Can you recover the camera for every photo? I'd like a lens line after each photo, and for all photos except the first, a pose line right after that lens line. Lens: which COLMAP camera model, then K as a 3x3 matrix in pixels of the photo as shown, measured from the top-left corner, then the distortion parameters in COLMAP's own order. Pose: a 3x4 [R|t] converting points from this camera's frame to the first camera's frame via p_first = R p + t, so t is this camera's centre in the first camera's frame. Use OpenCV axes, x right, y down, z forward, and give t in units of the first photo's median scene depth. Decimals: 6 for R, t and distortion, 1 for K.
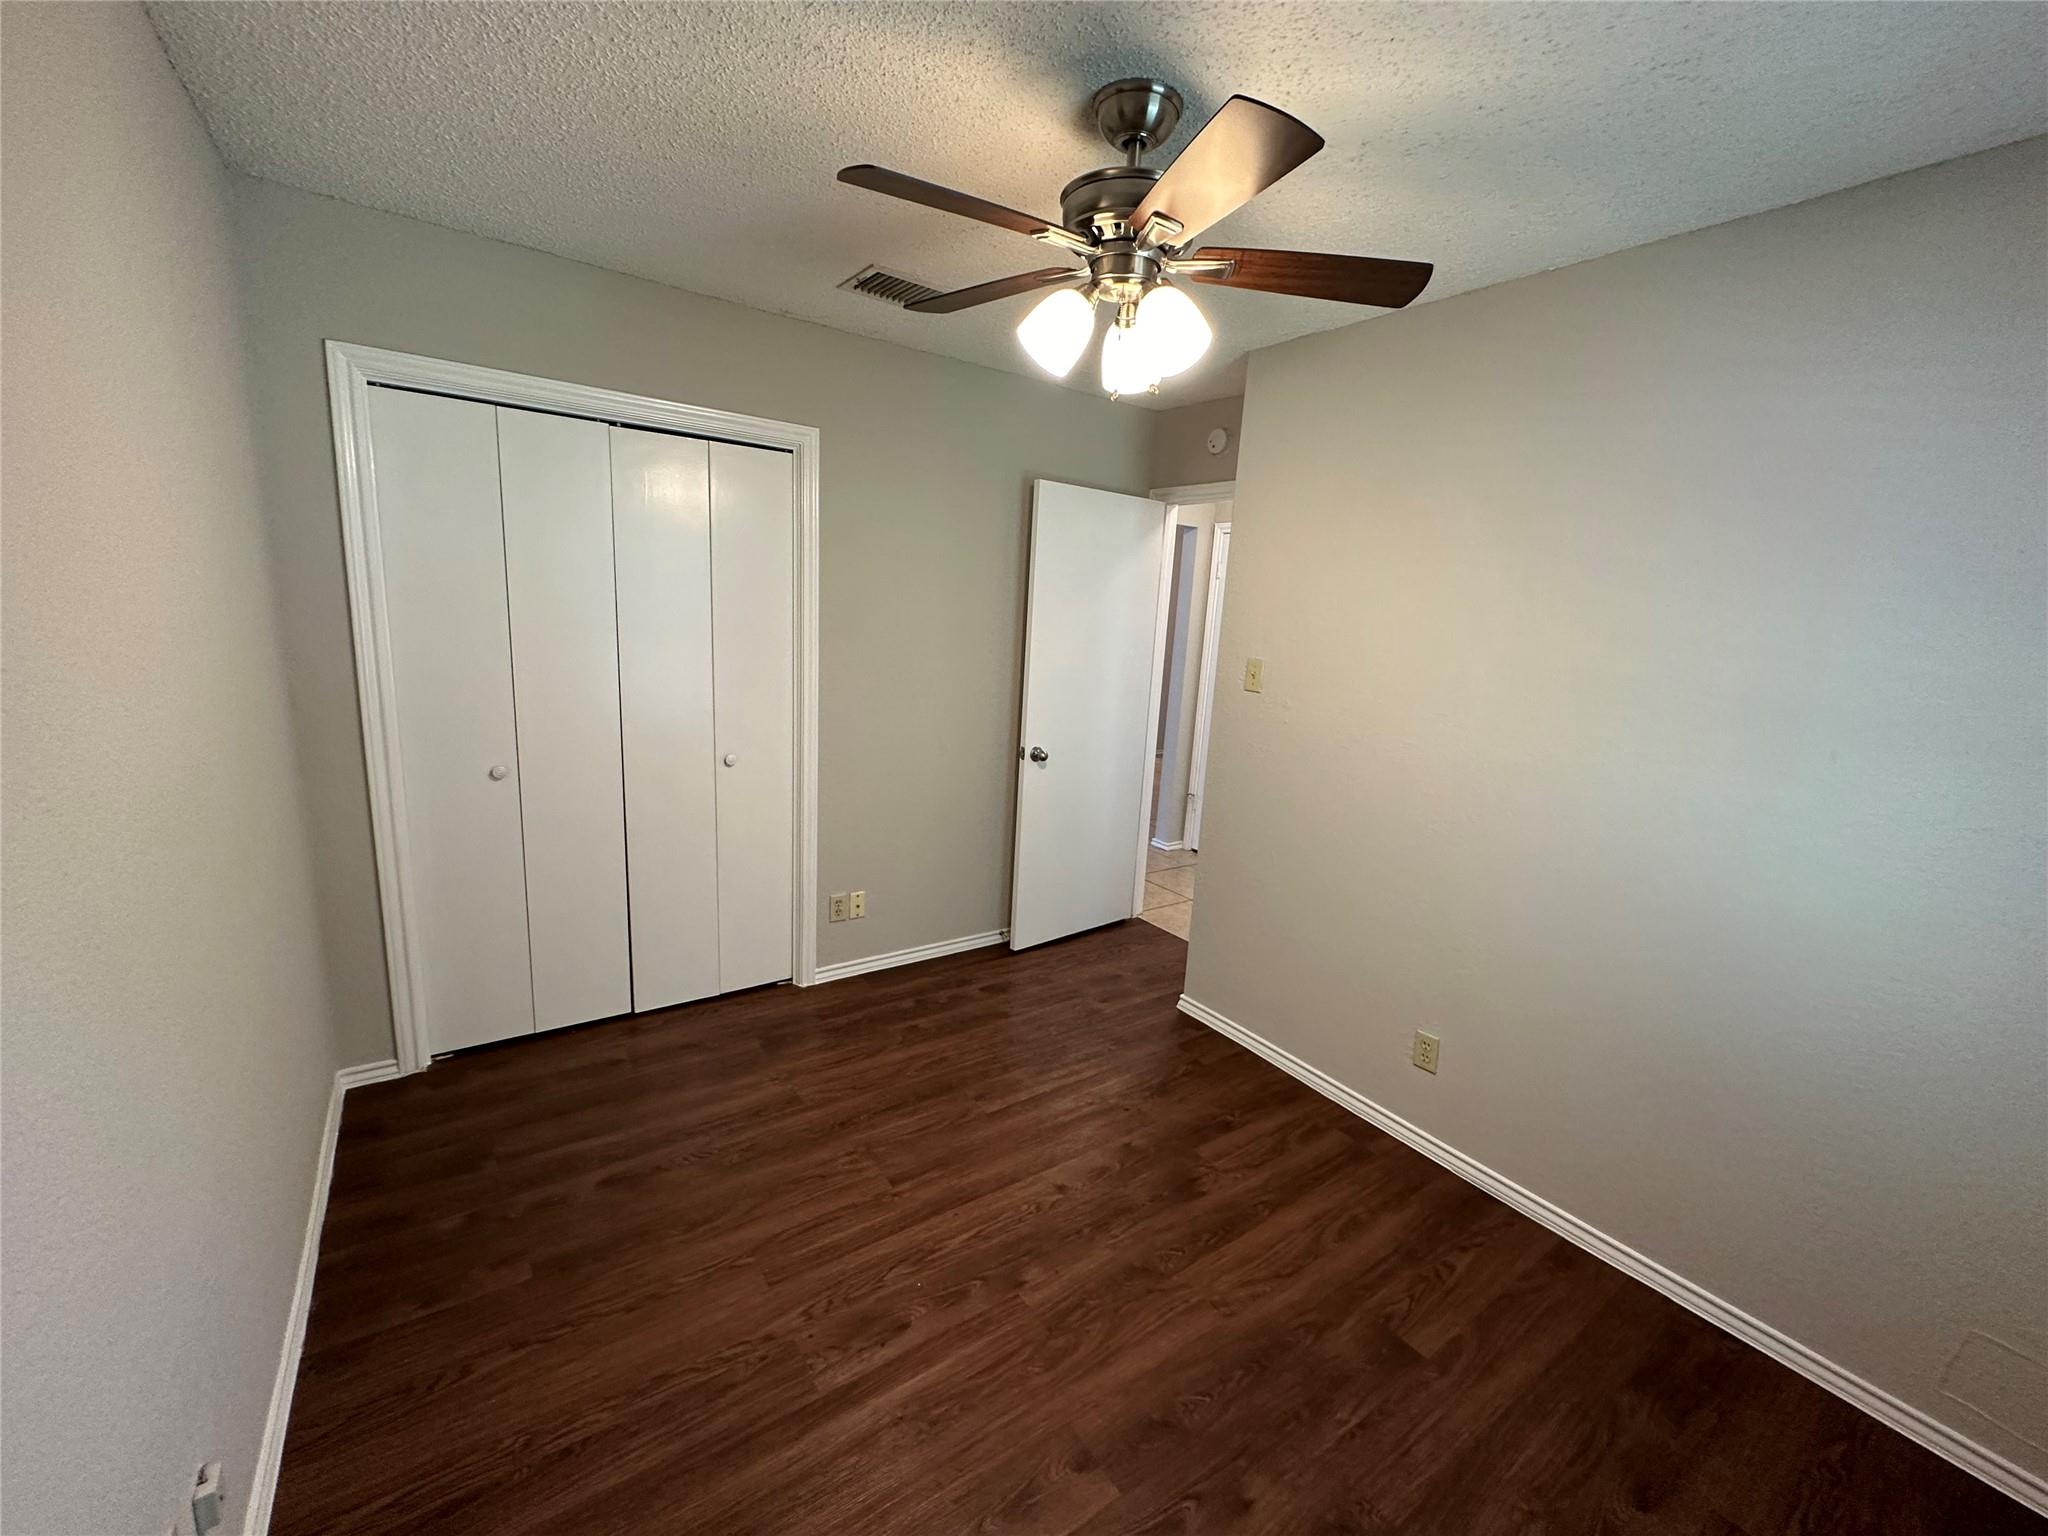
lens RADIAL K [[818.1, 0, 1026.6], [0, 818.1, 771.6], [0, 0, 1]] dist [0.002771, 0.000346]
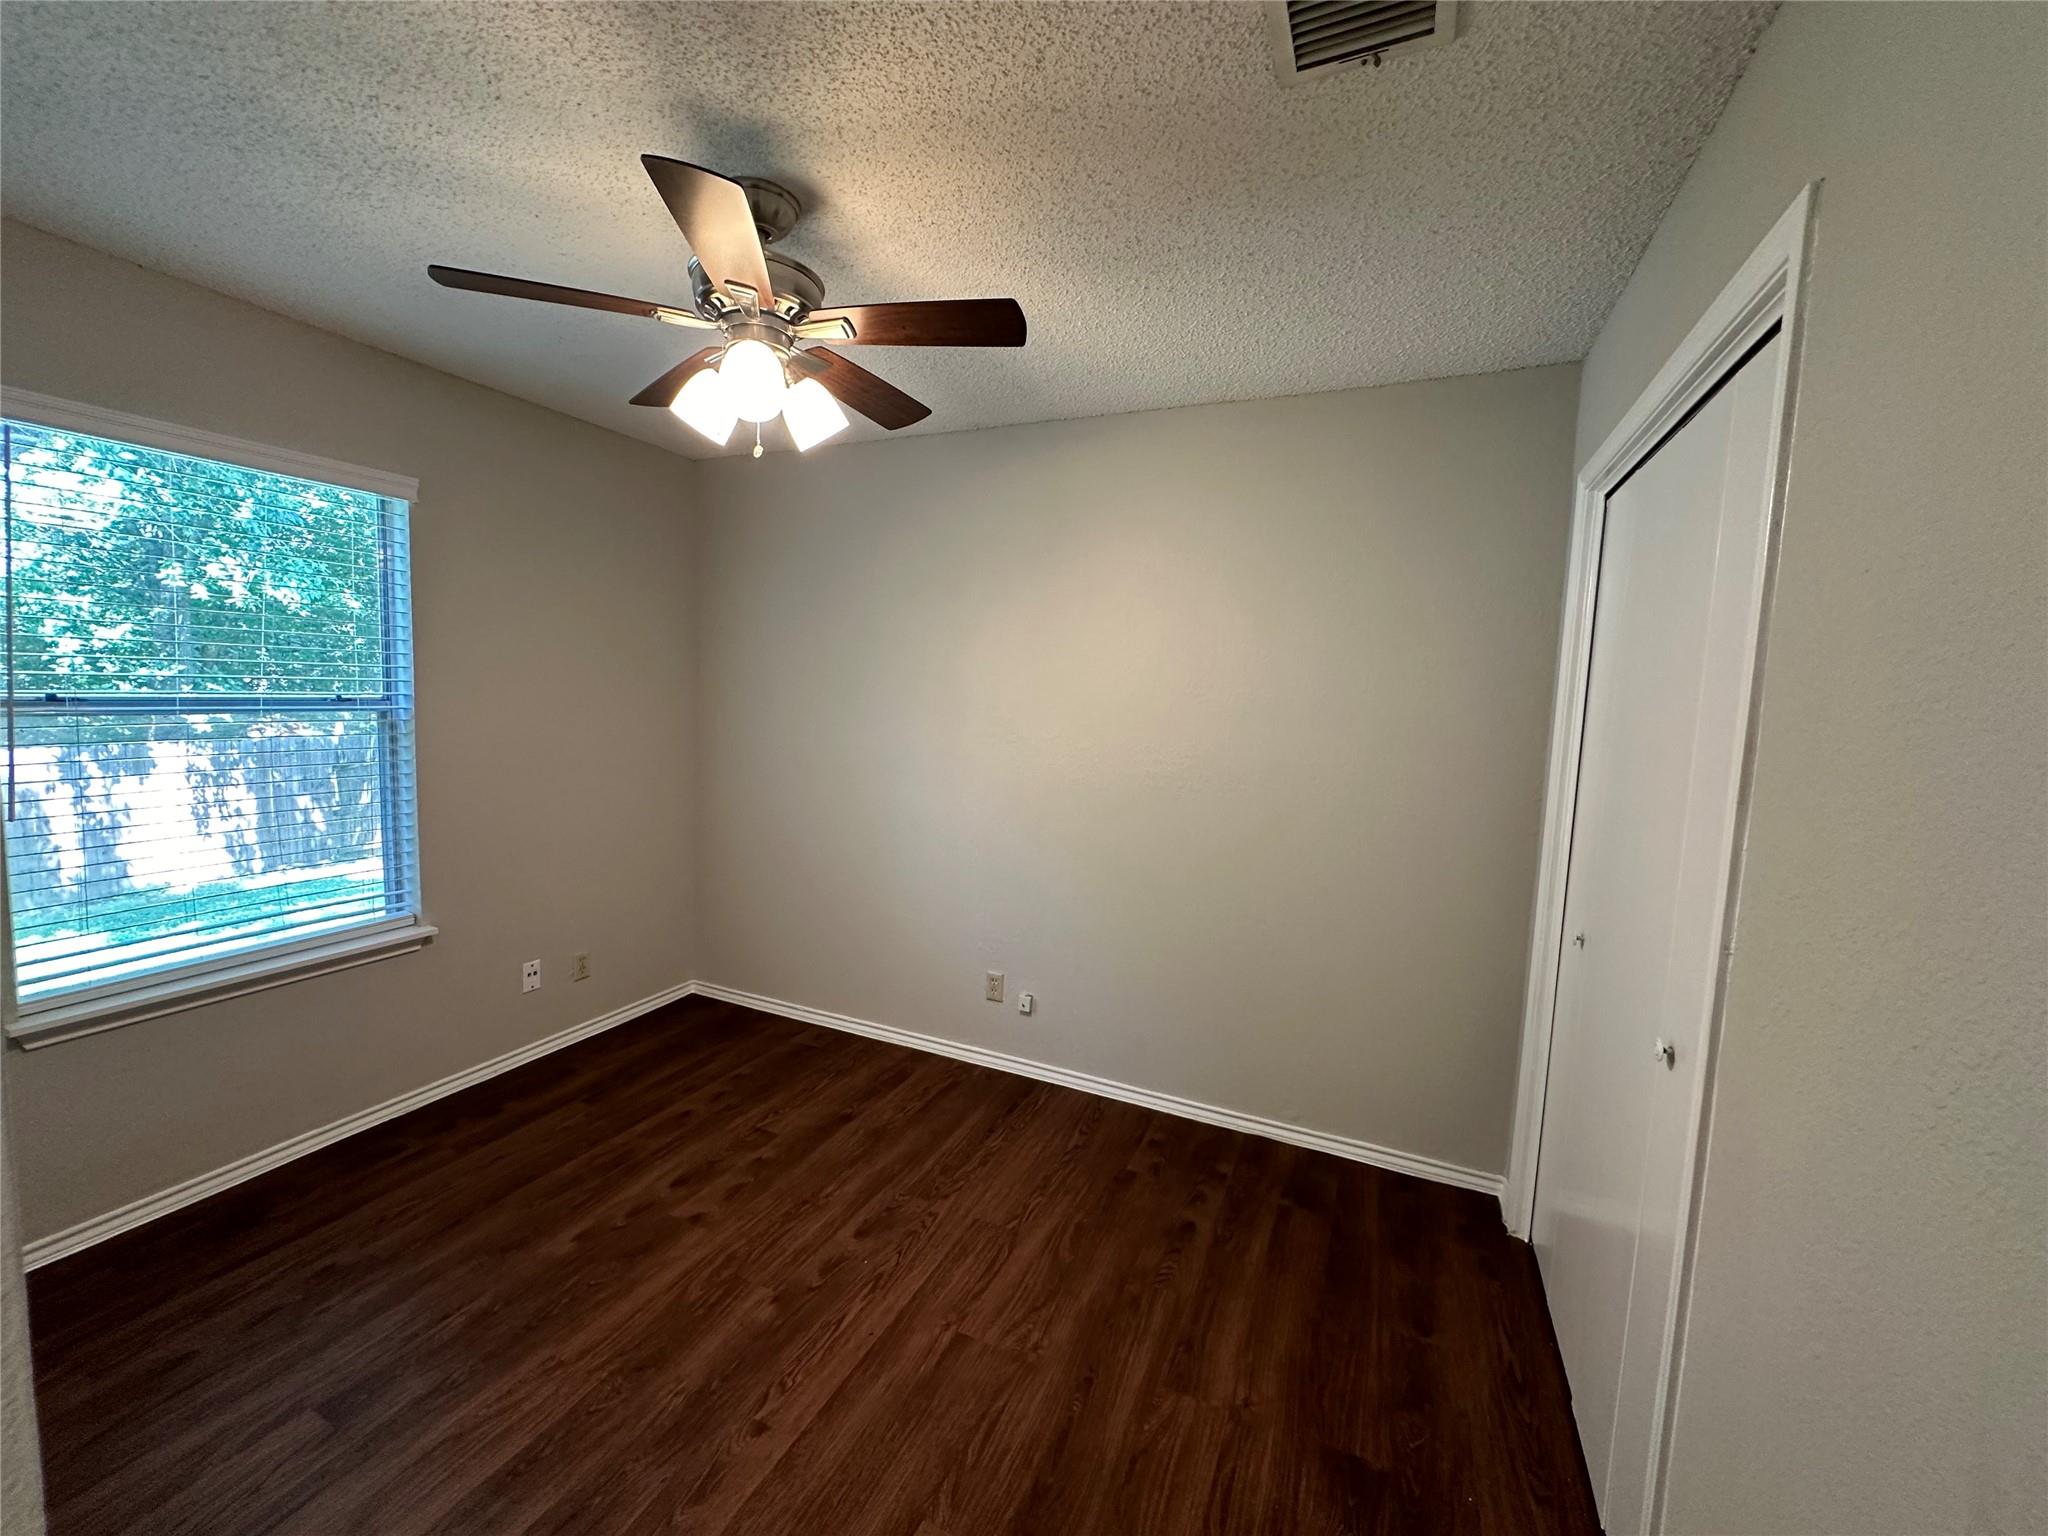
lens RADIAL K [[818.1, 0, 1026.6], [0, 818.1, 771.6], [0, 0, 1]] dist [0.002771, 0.000346]
pose [[-0.858564, -0.042526, -0.510940, 0.265284], [-0.186548, 0.954159, 0.234052, -0.301355], [0.477565, 0.296264, -0.827139, 1.726365]]
